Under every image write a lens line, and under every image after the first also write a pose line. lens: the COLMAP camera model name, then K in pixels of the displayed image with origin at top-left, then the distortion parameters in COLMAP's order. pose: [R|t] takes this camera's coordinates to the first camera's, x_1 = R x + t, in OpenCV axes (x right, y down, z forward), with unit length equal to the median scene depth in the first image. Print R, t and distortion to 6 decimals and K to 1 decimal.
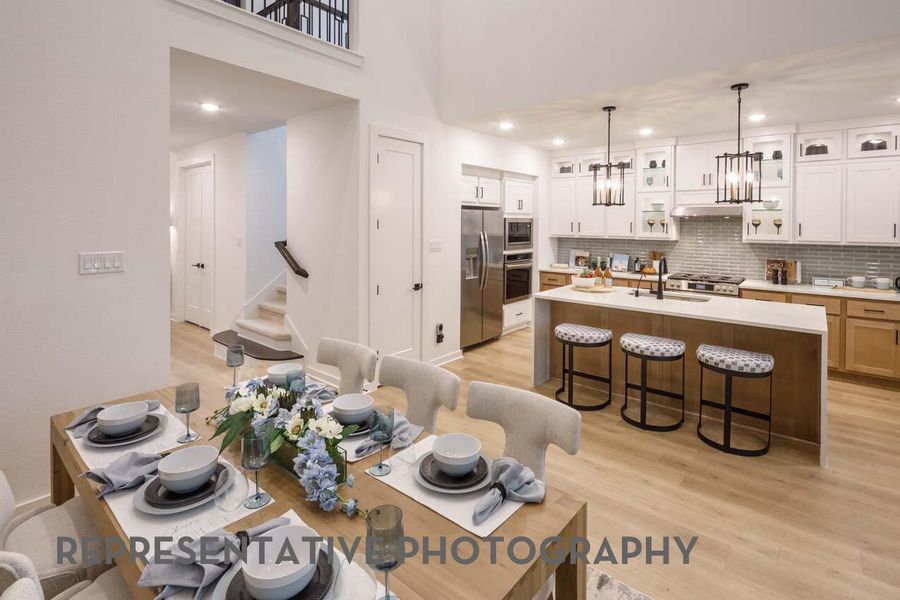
lens RADIAL K [[436.6, 0, 451.7], [0, 436.6, 230.5], [0, 0, 1]] dist [-0.004853, 0.000546]
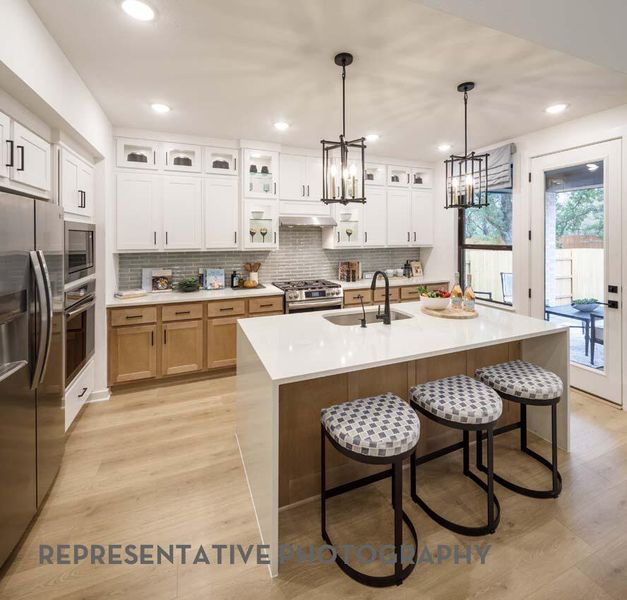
lens RADIAL K [[311.5, 0, 320.1], [0, 311.5, 234.2], [0, 0, 1]] dist [0.004852, 0.000789]
pose [[0.463072, 0.000656, 0.886320, -0.068996], [0.022353, 0.999673, -0.012419, -0.001664], [-0.886039, 0.025563, 0.462906, 0.619094]]
